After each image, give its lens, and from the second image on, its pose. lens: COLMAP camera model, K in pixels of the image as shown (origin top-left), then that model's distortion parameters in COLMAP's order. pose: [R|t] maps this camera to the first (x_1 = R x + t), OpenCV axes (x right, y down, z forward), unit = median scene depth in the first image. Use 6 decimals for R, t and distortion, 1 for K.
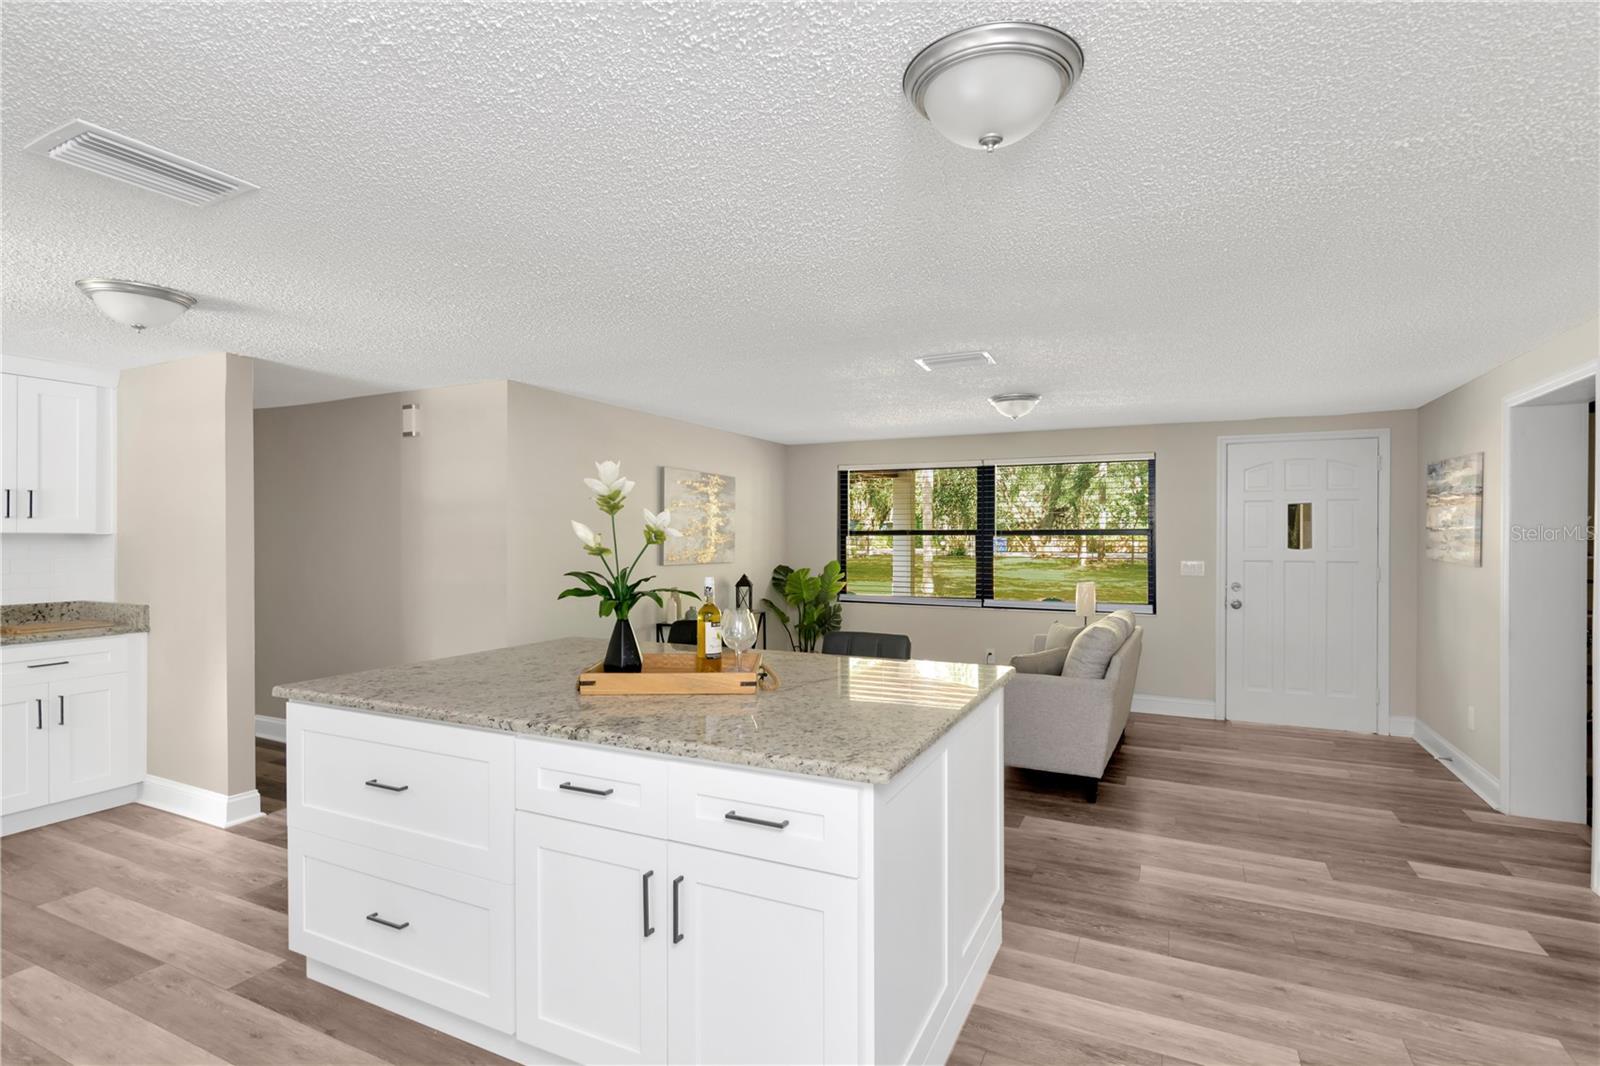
lens RADIAL K [[778.3, 0, 806.7], [0, 778.3, 540.2], [0, 0, 1]] dist [0.000773, 0.000328]
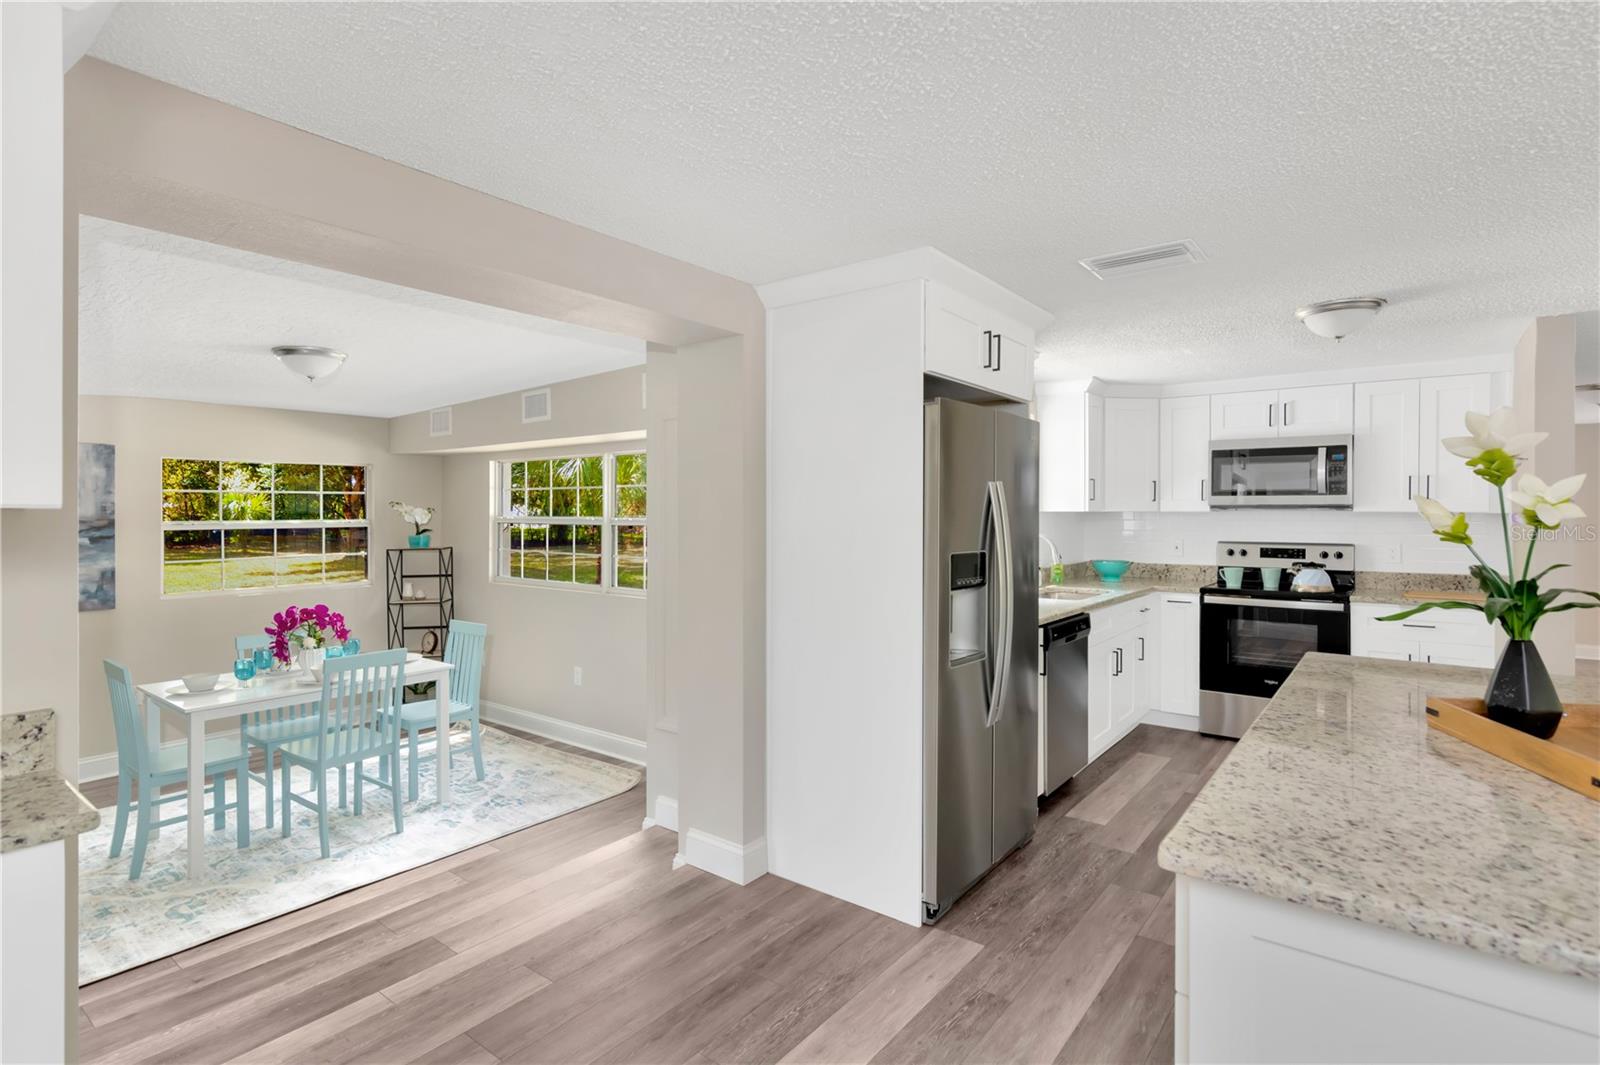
lens RADIAL K [[791.3, 0, 796.9], [0, 791.3, 518.2], [0, 0, 1]] dist [-0.000361, -0.000117]
pose [[-0.212084, 0.006386, -0.977231, 0.244871], [-0.007395, 0.999940, 0.008139, -0.001999], [0.977223, 0.008952, -0.212024, 0.231413]]
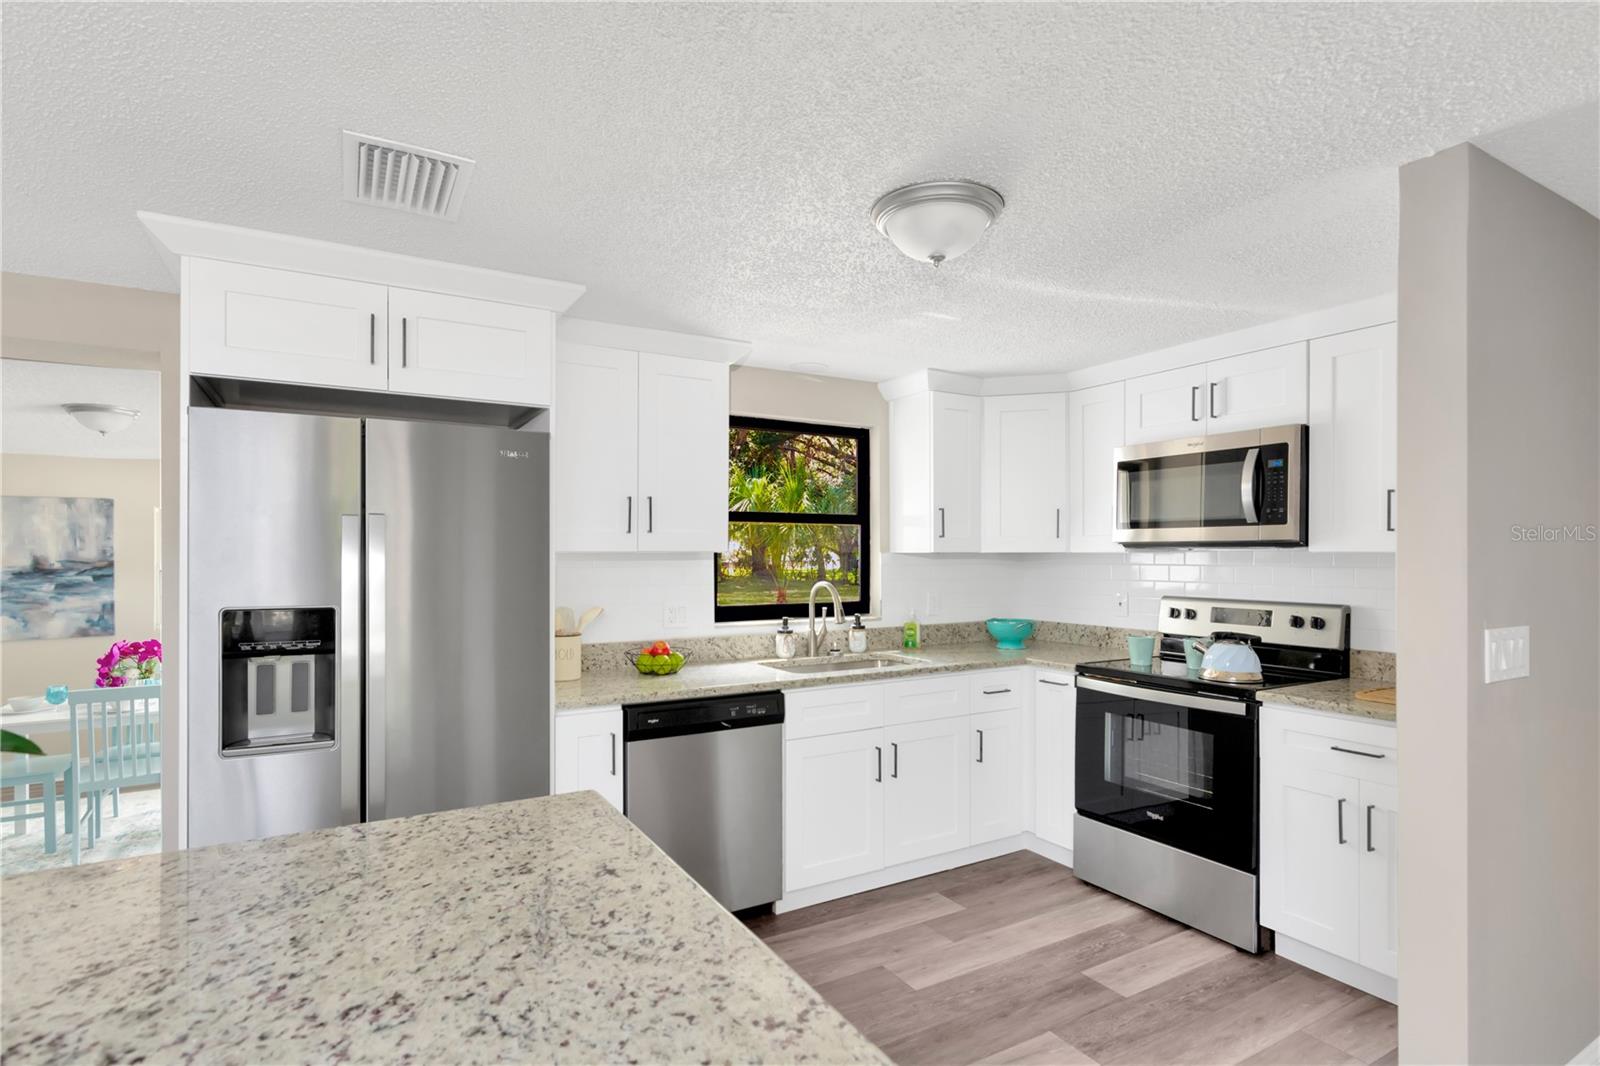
lens RADIAL K [[802.1, 0, 784.4], [0, 802.1, 564.9], [0, 0, 1]] dist [-0.003538, -0.000326]
pose [[-0.566480, 0.012702, -0.823977, -0.096094], [-0.004541, 0.999818, 0.018534, -0.006462], [0.824063, 0.014241, -0.566319, 0.660049]]
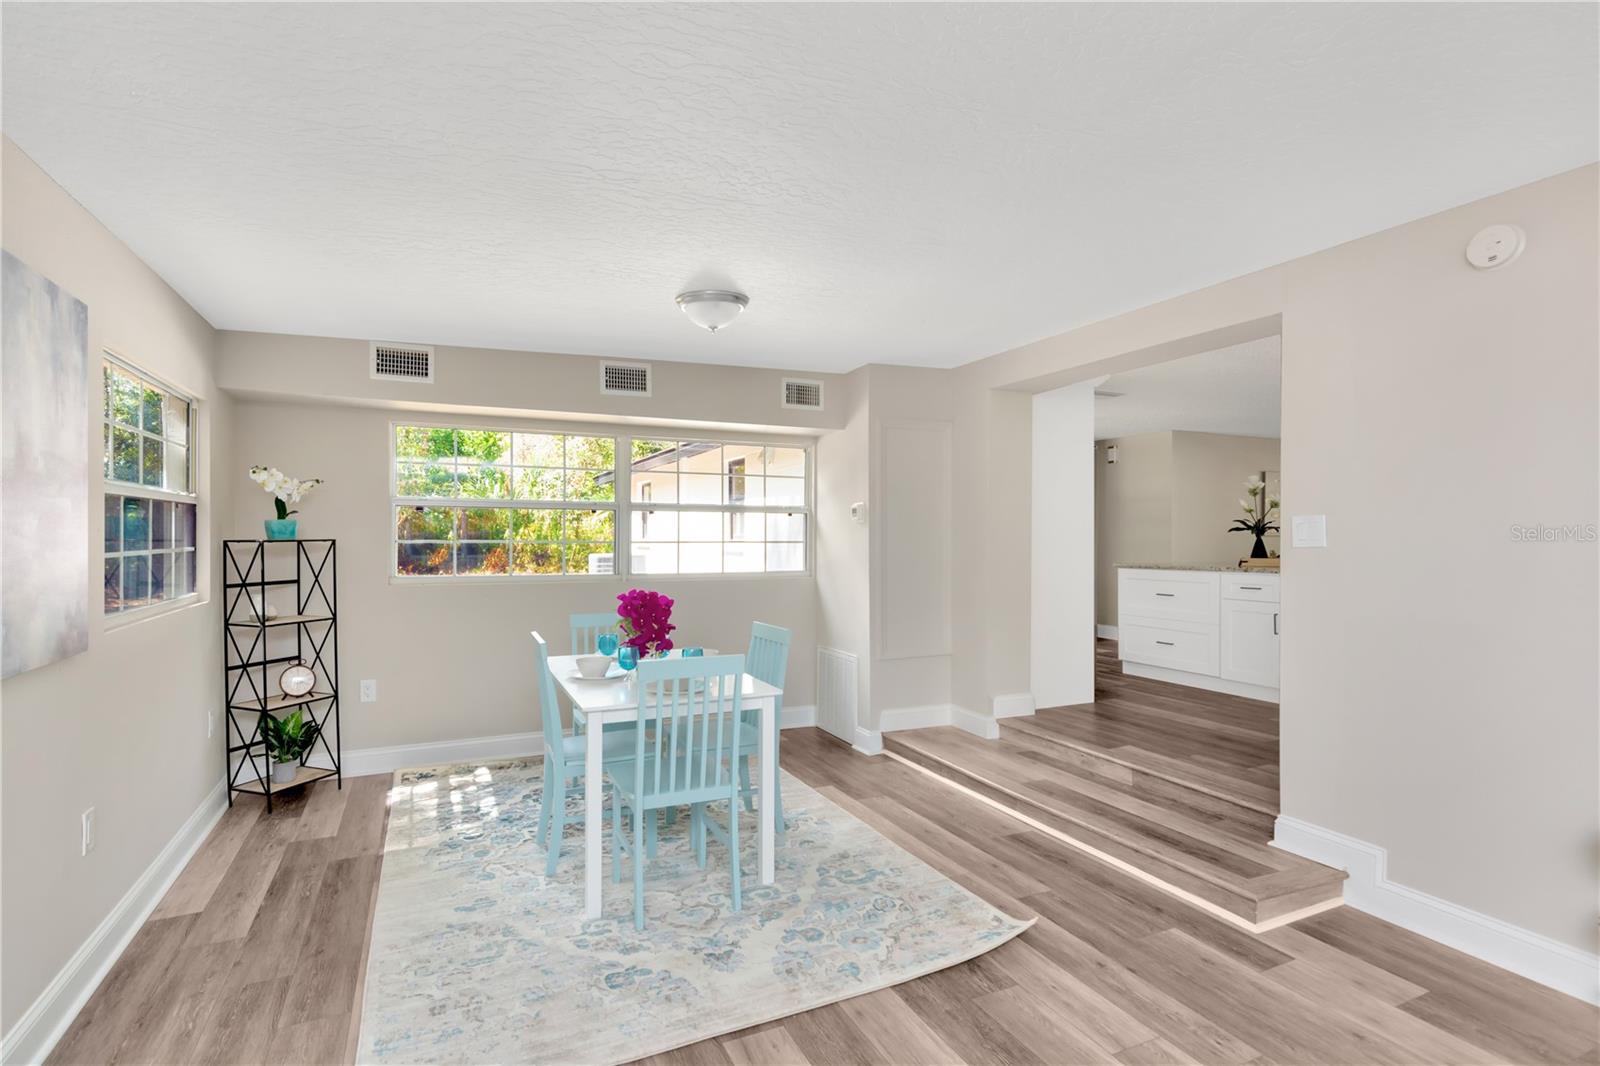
lens RADIAL K [[794.0, 0, 800.0], [0, 794.0, 533.0], [0, 0, 1]] dist [-0.000740, 0.000105]
pose [[0.772408, 0.000045, -0.635126, 0.103790], [-0.009198, 0.999896, -0.011115, 0.054145], [0.635060, 0.014427, 0.772328, -0.814820]]
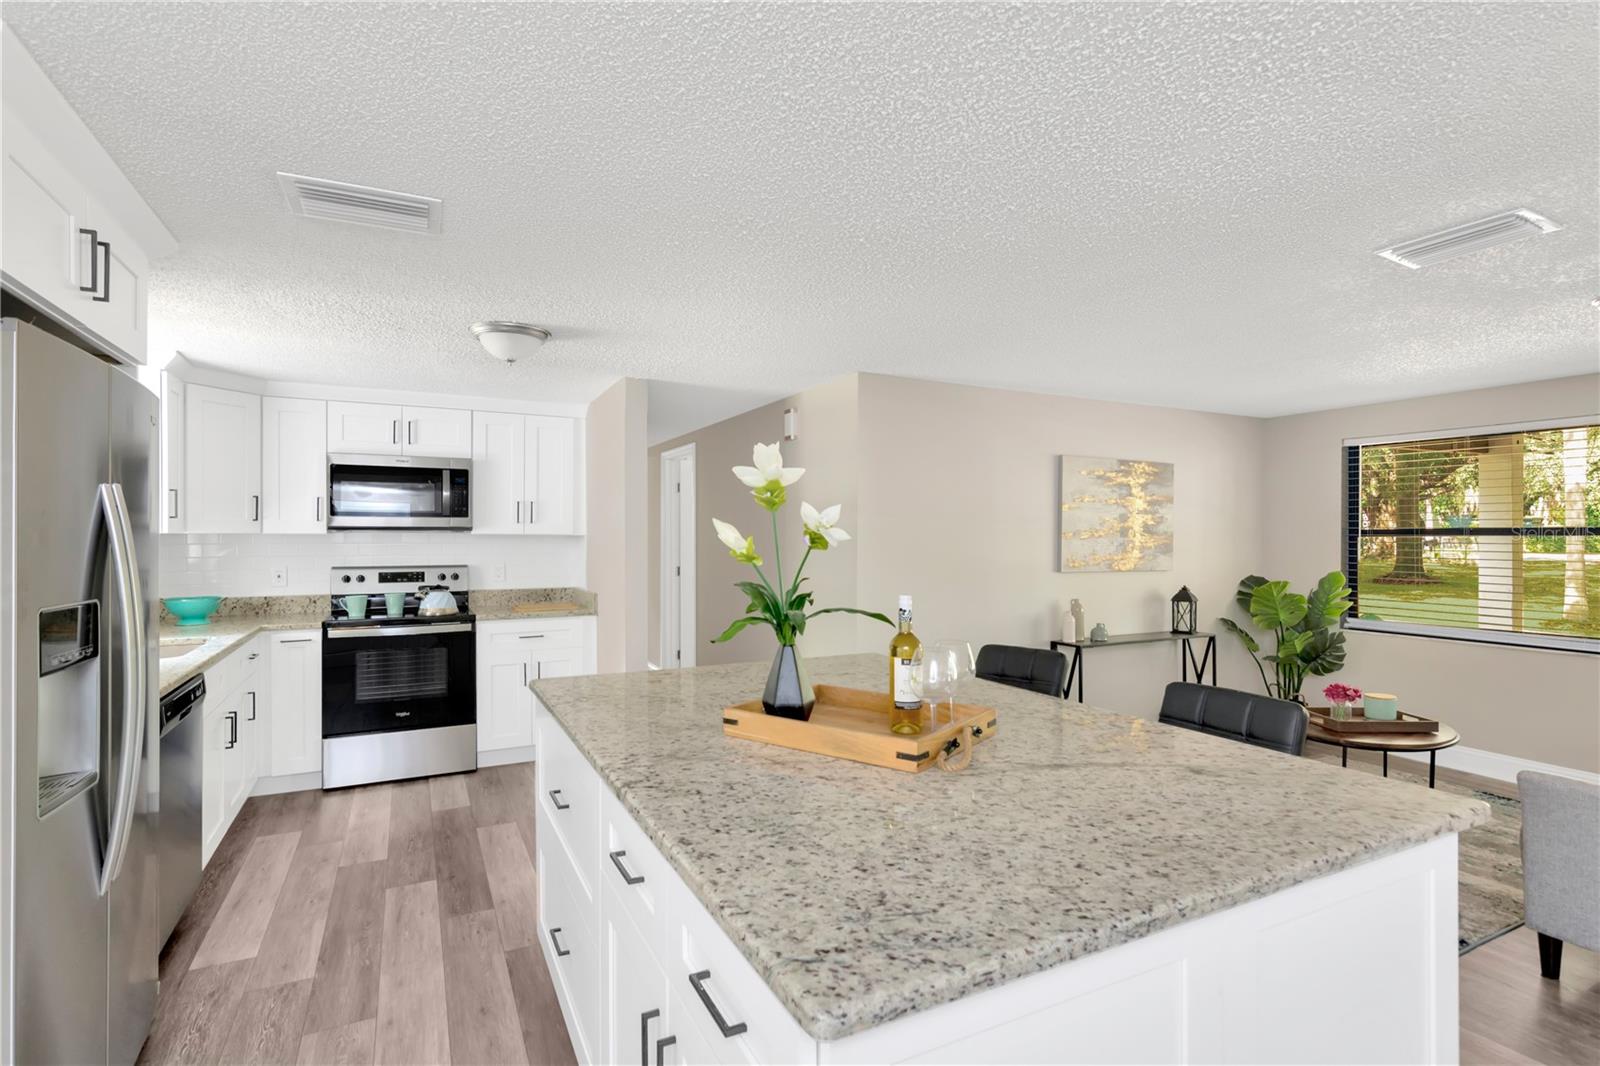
lens RADIAL K [[778.3, 0, 806.7], [0, 778.3, 540.2], [0, 0, 1]] dist [0.000773, 0.000328]
pose [[0.795483, 0.004031, -0.605963, 0.110332], [-0.004285, 0.999990, 0.001027, -0.002068], [0.605961, 0.001780, 0.795492, 0.167764]]
